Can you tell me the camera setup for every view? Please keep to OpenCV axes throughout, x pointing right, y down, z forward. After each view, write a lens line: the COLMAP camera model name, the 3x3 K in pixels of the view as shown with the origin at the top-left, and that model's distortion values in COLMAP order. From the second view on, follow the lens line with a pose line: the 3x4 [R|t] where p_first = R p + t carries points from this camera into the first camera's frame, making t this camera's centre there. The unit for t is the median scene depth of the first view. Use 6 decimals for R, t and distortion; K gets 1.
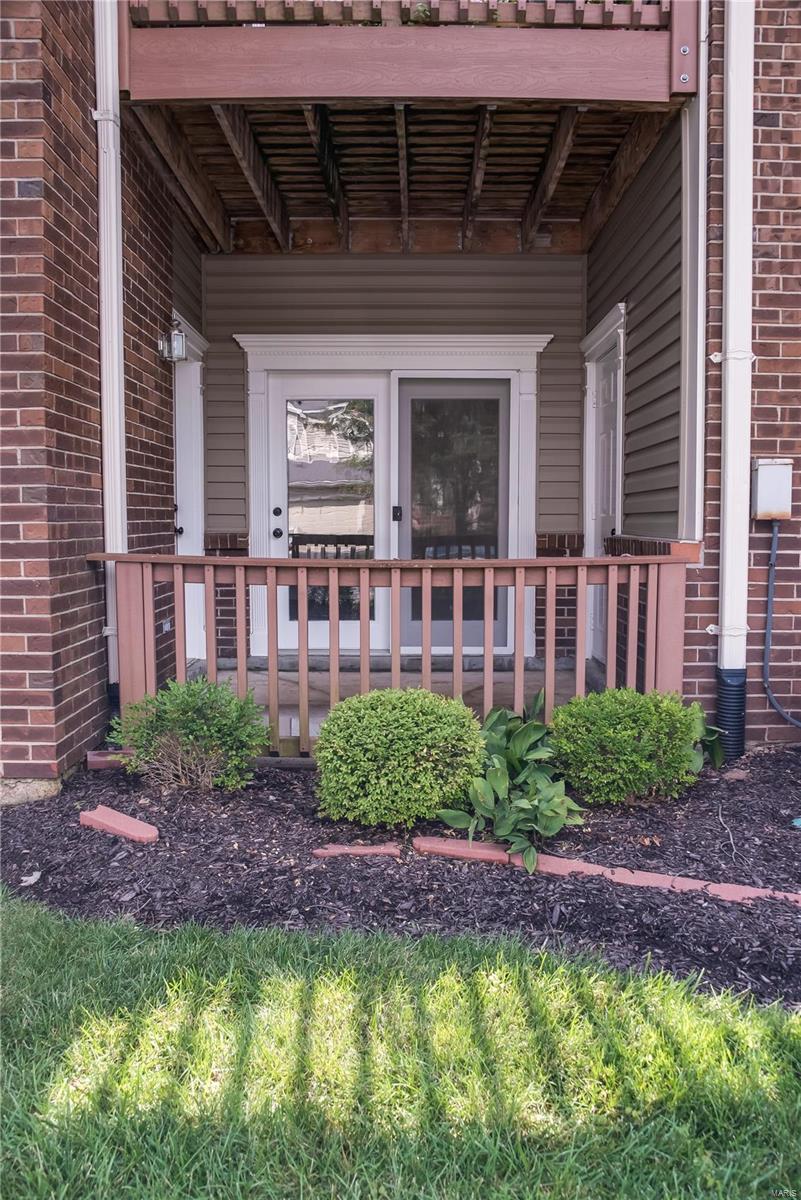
lens RADIAL K [[951.9, 0, 400.5], [0, 951.9, 600.0], [0, 0, 1]] dist [-0.065934, 0.000498]
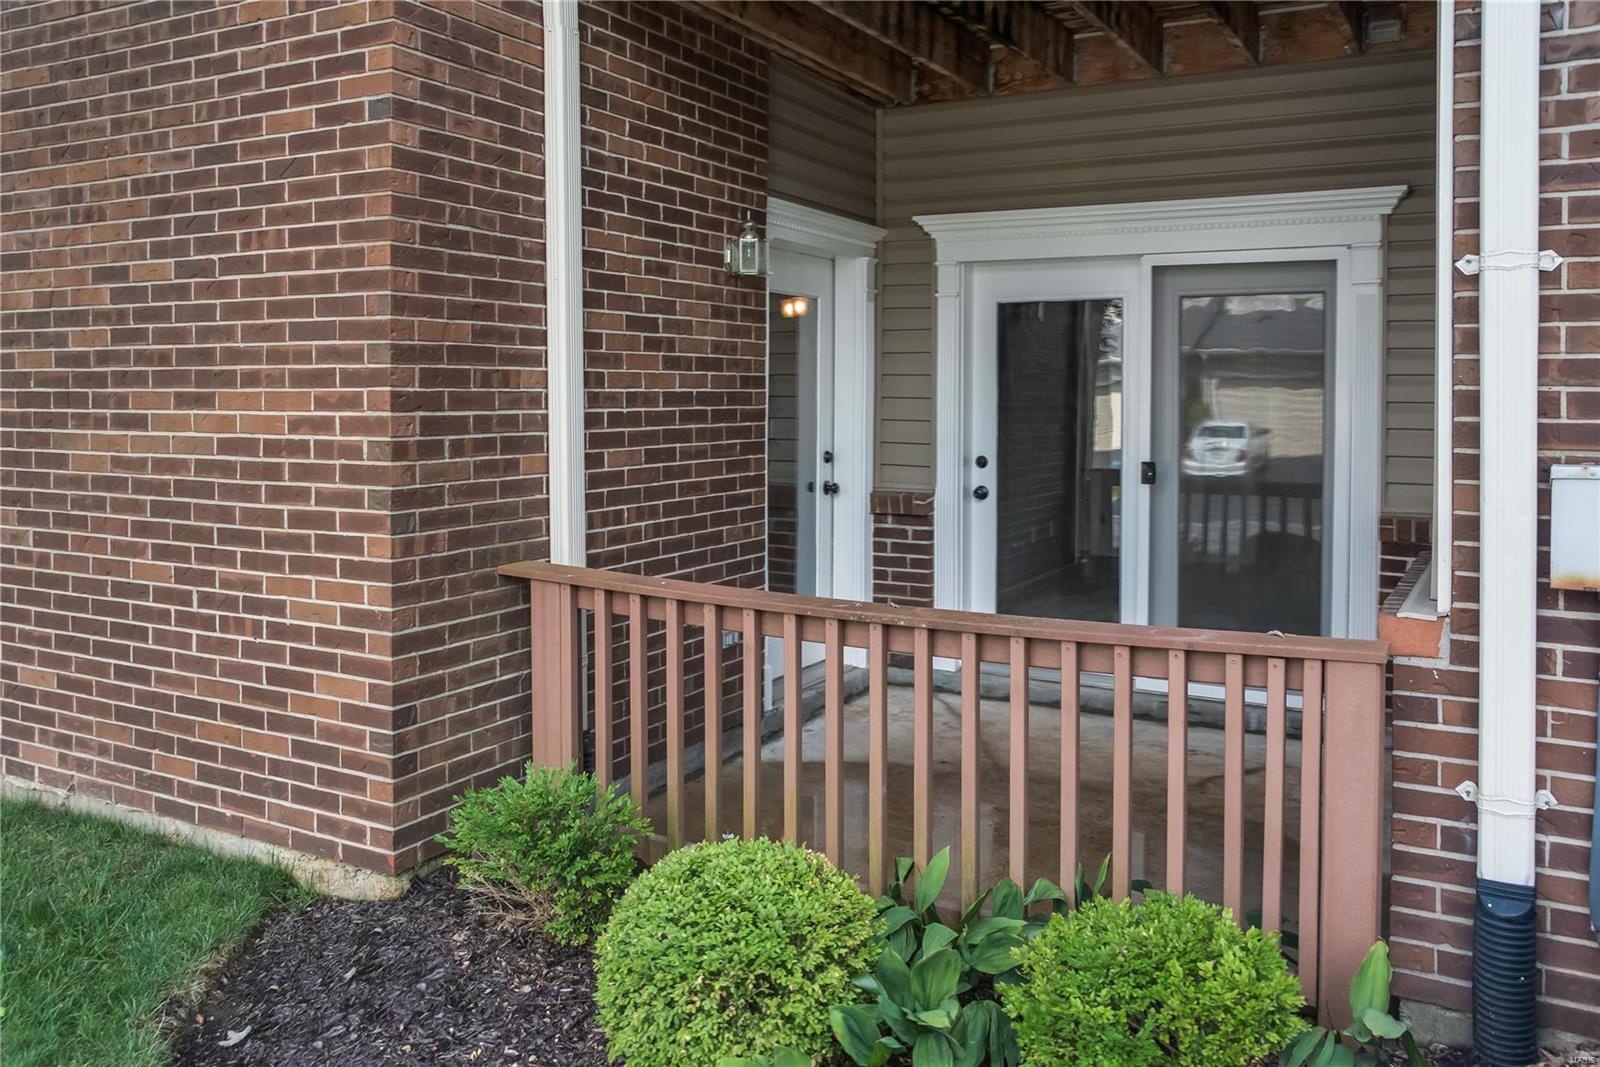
lens RADIAL K [[1257.4, 0, 798.6], [0, 1257.4, 402.5], [0, 0, 1]] dist [-0.025175, 0.002006]
pose [[0.873746, 0.008749, -0.486304, 0.346445], [-0.047646, 0.996569, -0.067677, -0.117114], [0.484044, 0.082303, 0.871165, 0.227012]]
